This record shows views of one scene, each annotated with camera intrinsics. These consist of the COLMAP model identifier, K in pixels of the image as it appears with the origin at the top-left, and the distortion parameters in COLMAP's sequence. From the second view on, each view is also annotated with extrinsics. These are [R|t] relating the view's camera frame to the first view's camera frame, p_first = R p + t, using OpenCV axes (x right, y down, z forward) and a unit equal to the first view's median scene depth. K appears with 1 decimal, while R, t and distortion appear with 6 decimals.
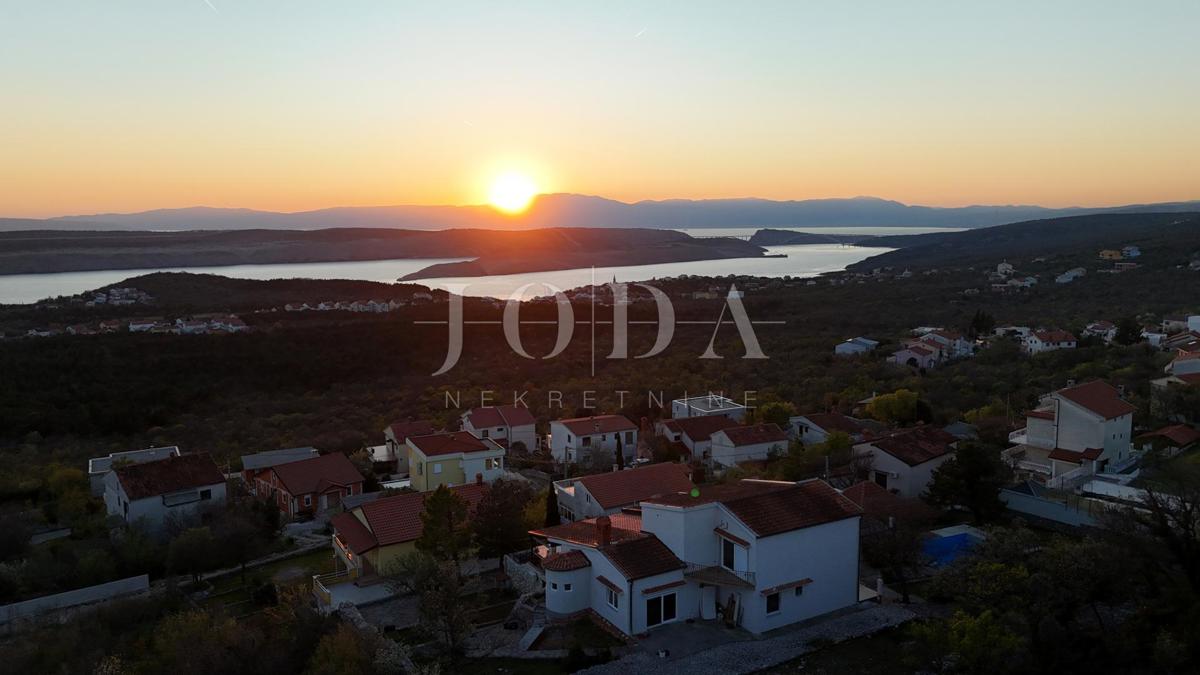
lens RADIAL K [[872.3, 0, 605.8], [0, 872.3, 348.2], [0, 0, 1]] dist [0.080688, -0.069579]
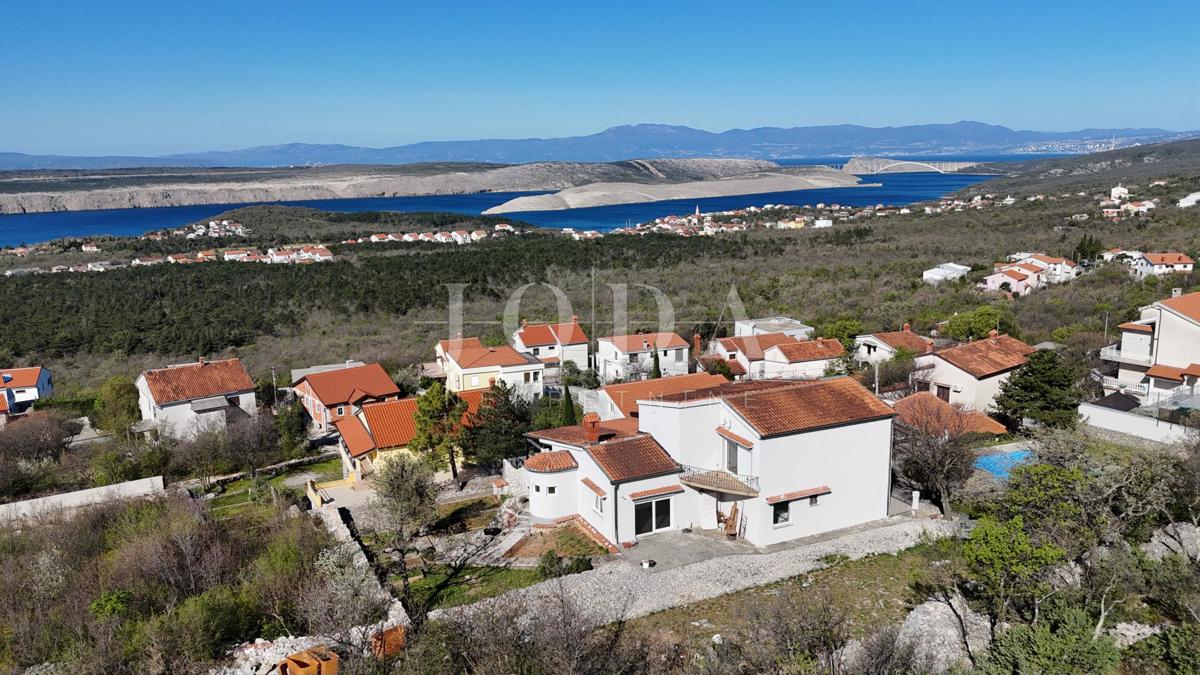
lens RADIAL K [[872.3, 0, 607.7], [0, 872.3, 345.3], [0, 0, 1]] dist [0.080688, -0.069579]
pose [[0.995453, 0.008003, -0.094919, 0.034608], [-0.001200, 0.997439, 0.071519, 0.021873], [0.095249, -0.071080, 0.992913, 0.047442]]
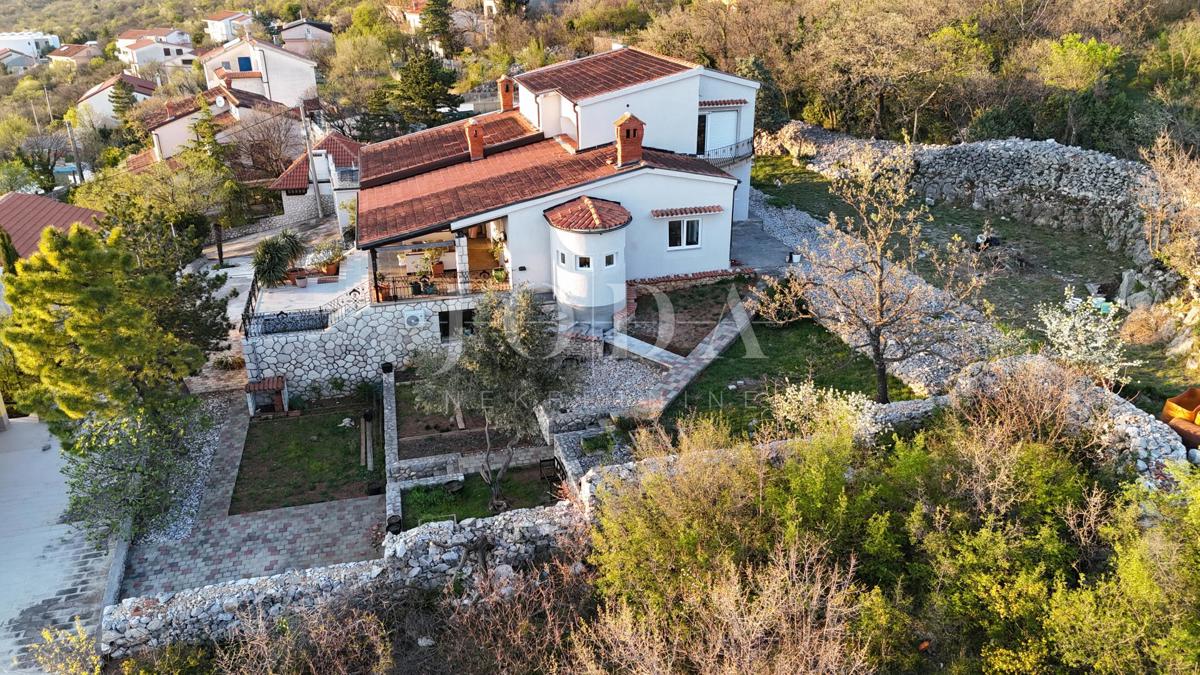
lens RADIAL K [[872.3, 0, 609.0], [0, 872.3, 343.7], [0, 0, 1]] dist [0.080688, -0.069579]
pose [[0.276473, -0.385174, 0.880457, -0.200277], [0.139327, 0.922553, 0.359839, 0.044134], [-0.950868, 0.023185, 0.308726, 0.298392]]
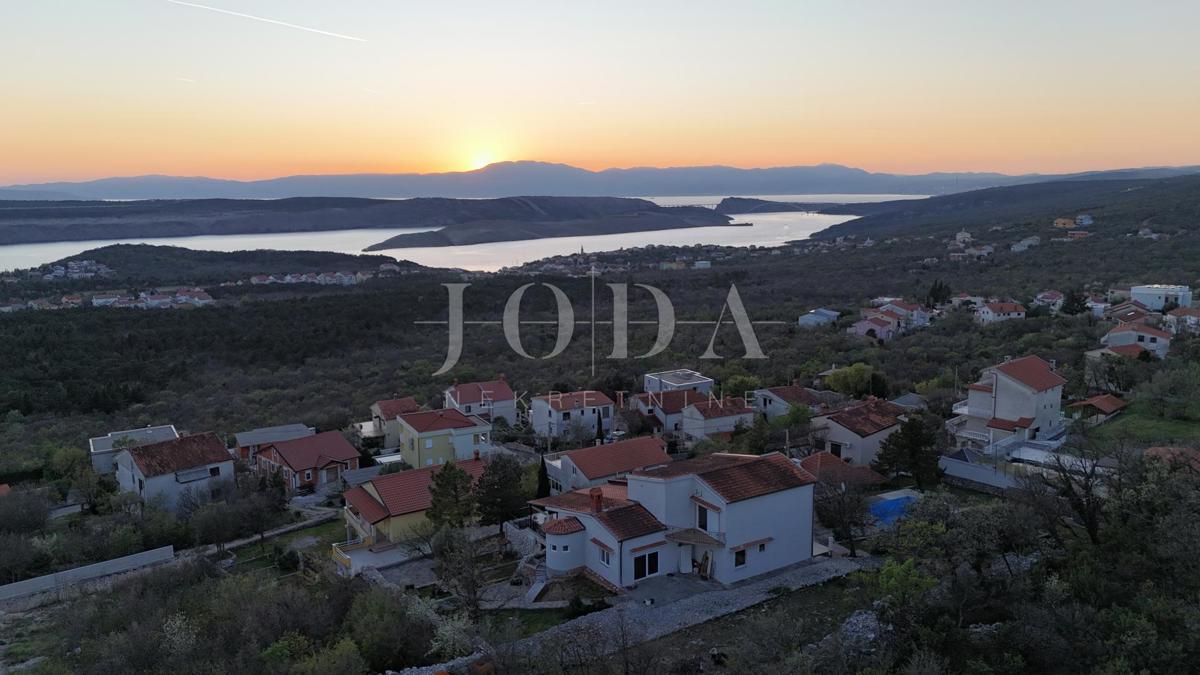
lens RADIAL K [[872.3, 0, 605.4], [0, 872.3, 339.2], [0, 0, 1]] dist [0.080688, -0.069579]
pose [[0.999276, -0.009019, 0.036966, -0.011114], [0.008065, 0.999633, 0.025867, -0.012687], [-0.037185, -0.025550, 0.998982, -0.056856]]
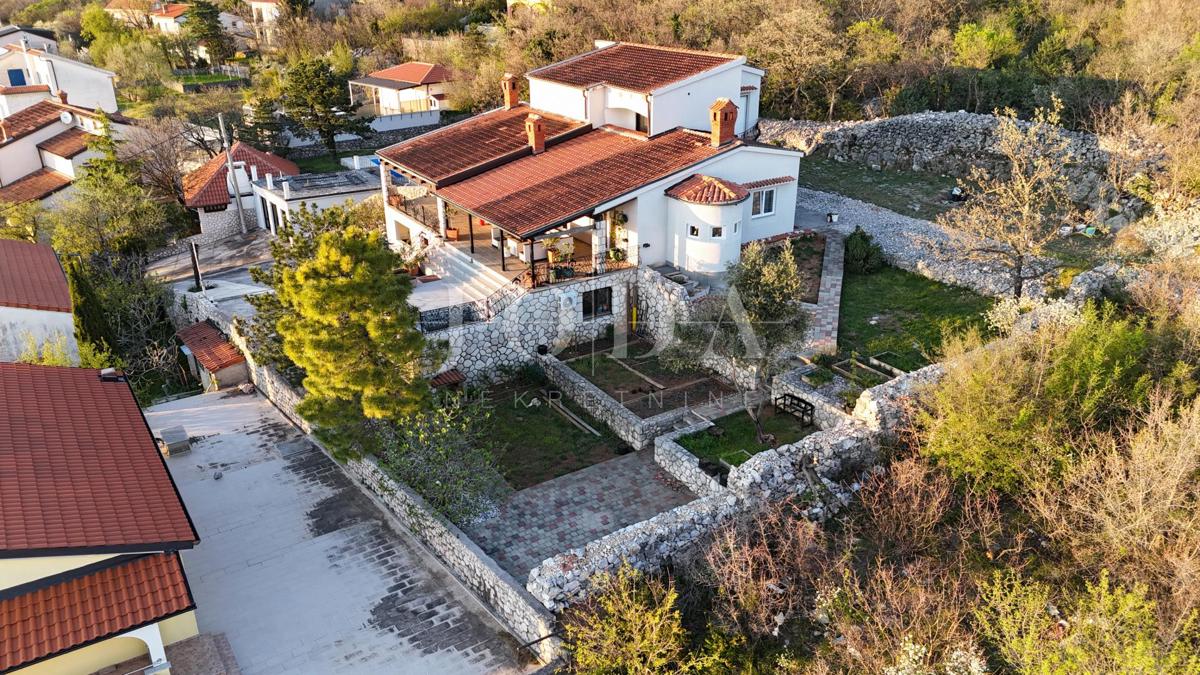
lens RADIAL K [[872.3, 0, 607.7], [0, 872.3, 335.8], [0, 0, 1]] dist [0.080688, -0.069579]
pose [[-0.043889, -0.391602, 0.919087, -0.233885], [0.141704, 0.908232, 0.393744, 0.030031], [-0.988936, 0.147519, 0.015630, 0.390599]]
